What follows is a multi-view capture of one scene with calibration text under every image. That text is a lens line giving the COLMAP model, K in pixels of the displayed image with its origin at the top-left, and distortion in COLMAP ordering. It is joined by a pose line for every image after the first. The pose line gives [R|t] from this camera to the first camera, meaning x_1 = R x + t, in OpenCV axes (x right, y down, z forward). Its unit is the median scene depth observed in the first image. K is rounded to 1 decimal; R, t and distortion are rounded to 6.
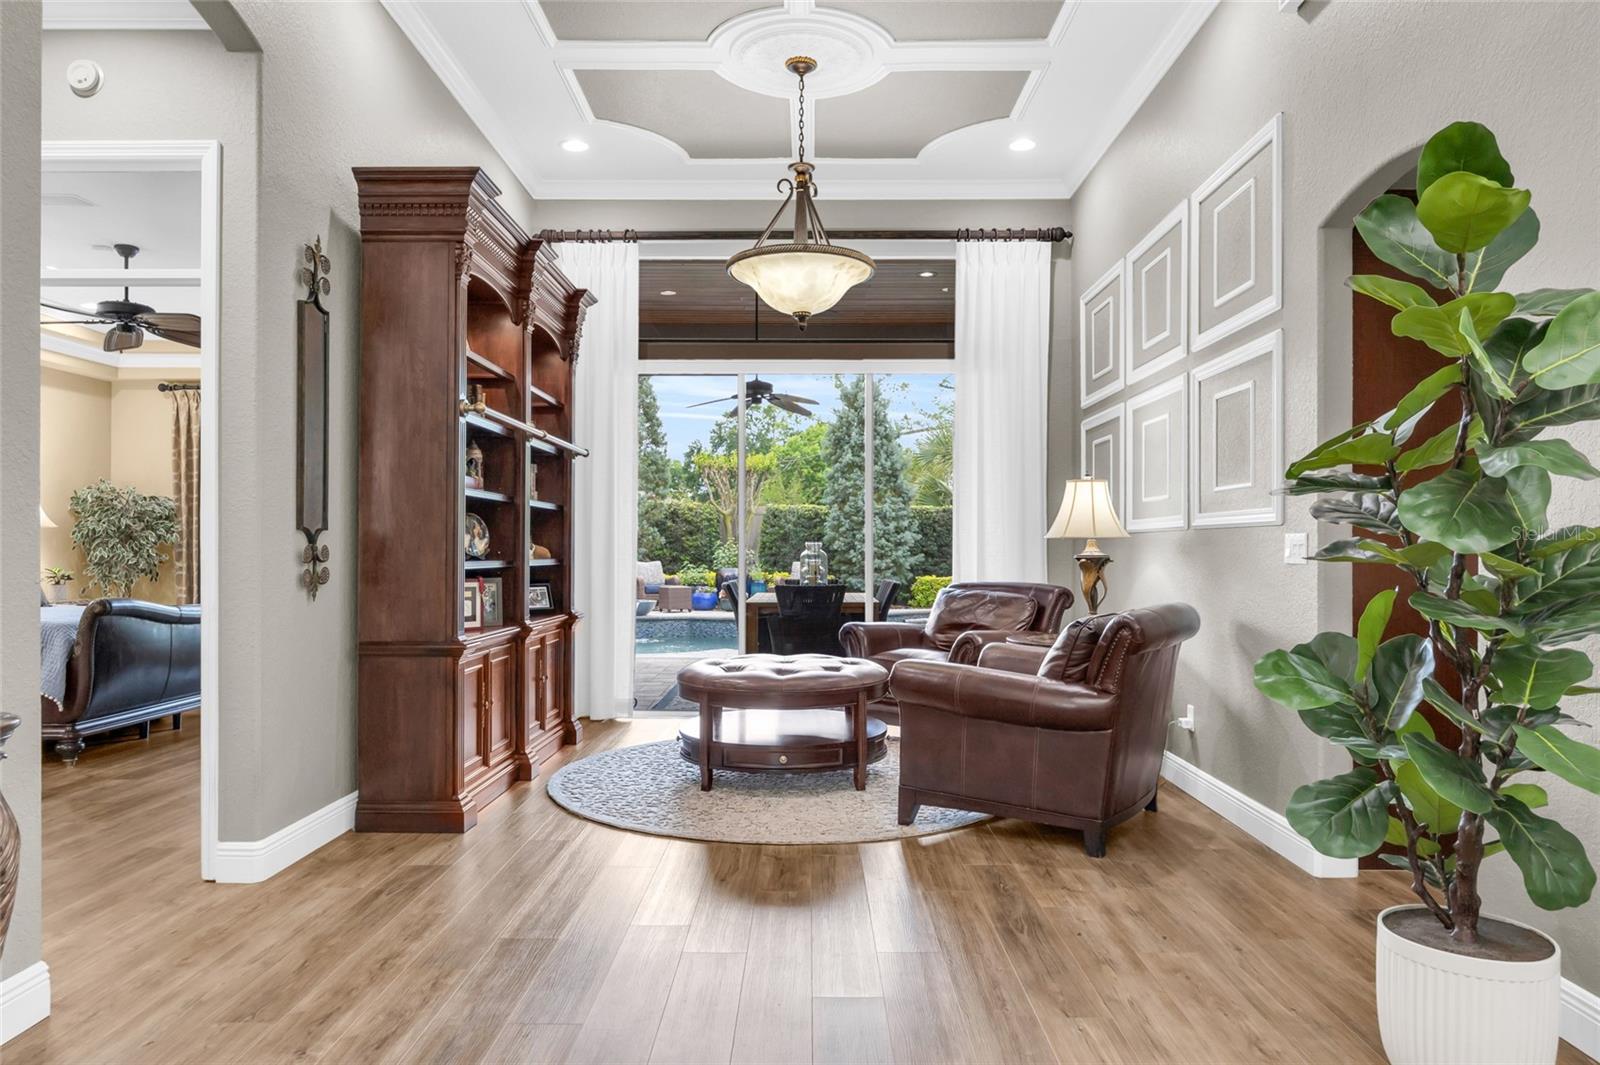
lens RADIAL K [[1034.2, 0, 808.1], [0, 1034.2, 542.6], [0, 0, 1]] dist [-0.002641, -0.001481]
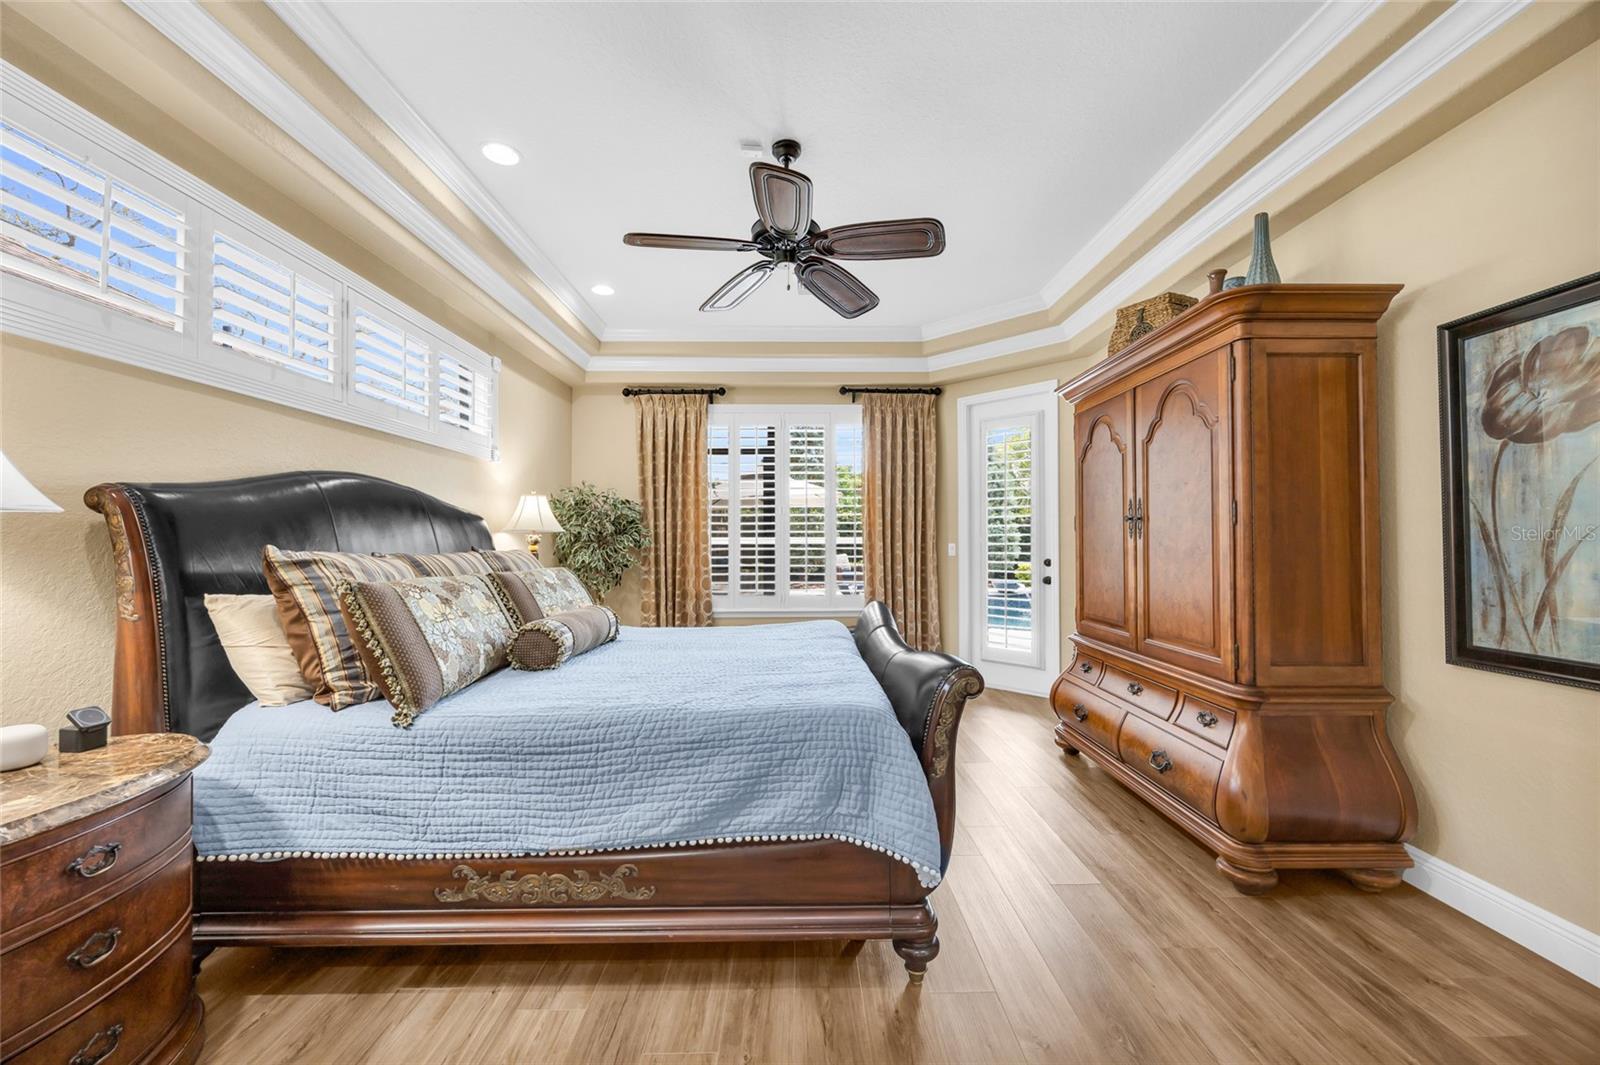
lens RADIAL K [[616.1, 0, 799.7], [0, 616.1, 532.3], [0, 0, 1]] dist [-0.002835, 0.000271]
pose [[0.999982, -0.001699, 0.005721, -0.471233], [0.001752, 0.999956, -0.009249, -0.008303], [-0.005705, 0.009258, 0.999941, 0.411056]]
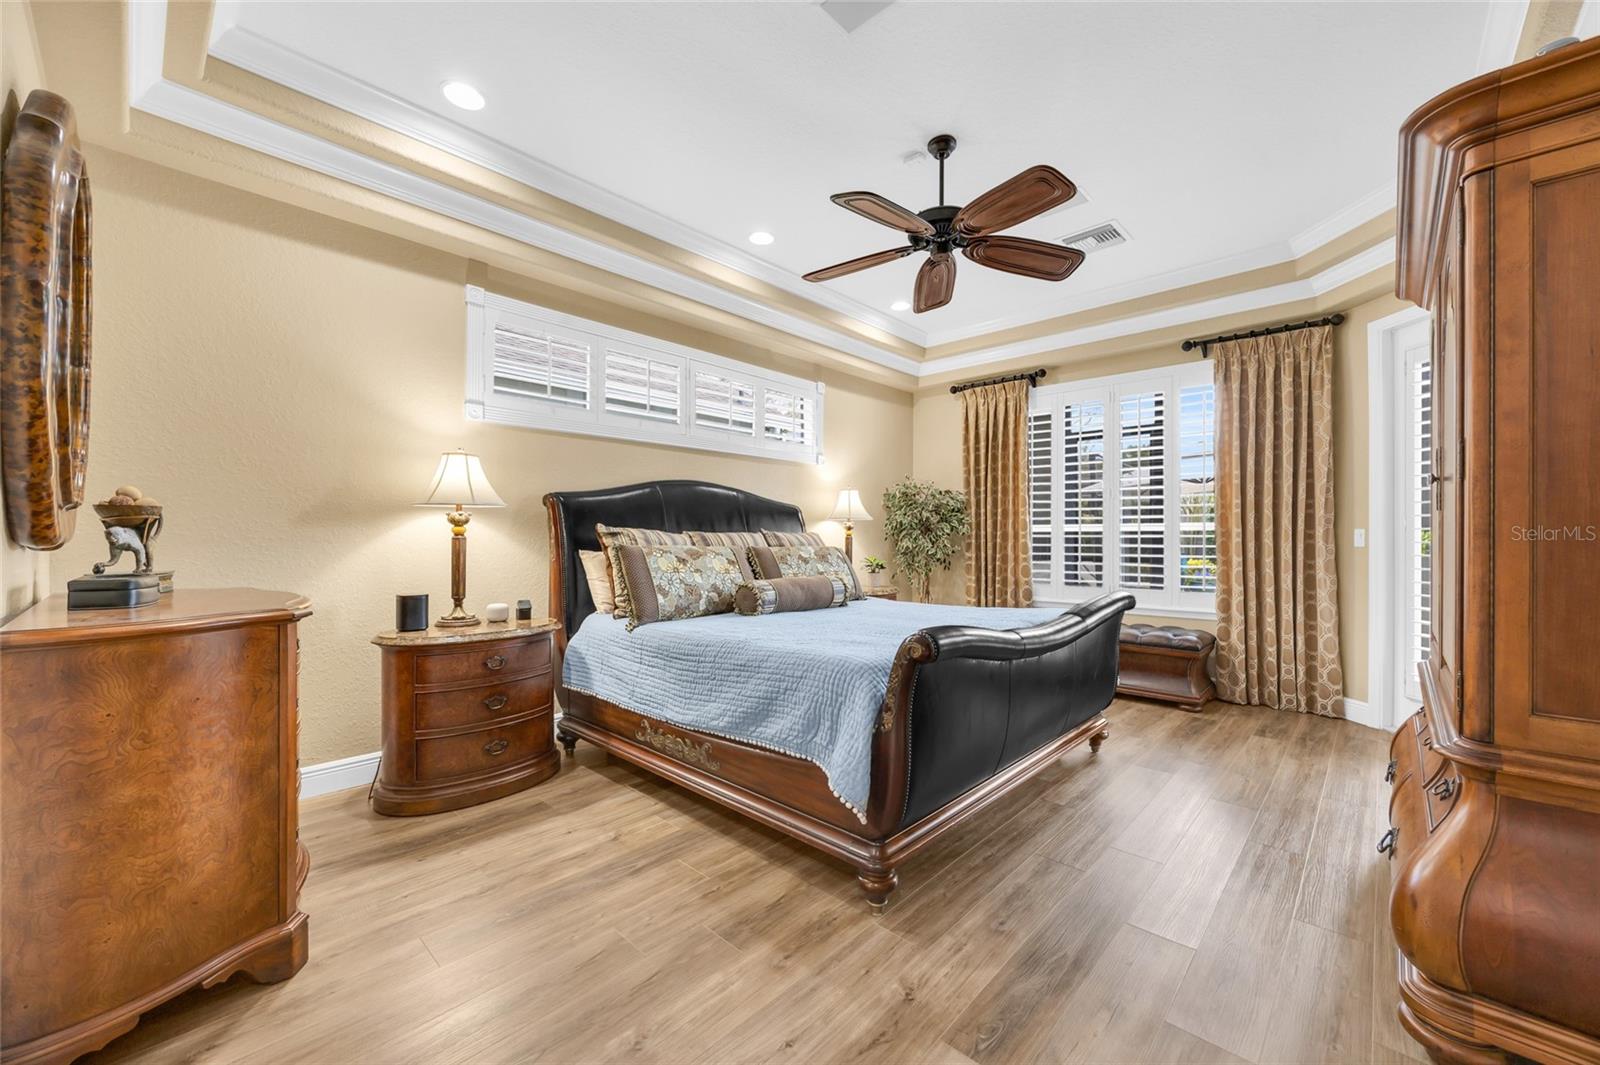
lens RADIAL K [[616.1, 0, 800.6], [0, 616.1, 536.2], [0, 0, 1]] dist [-0.002835, 0.000271]
pose [[0.725631, 0.001549, -0.688082, -0.306162], [0.001058, 0.999994, 0.003367, 0.000217], [0.688083, -0.003171, 0.725625, 0.433667]]
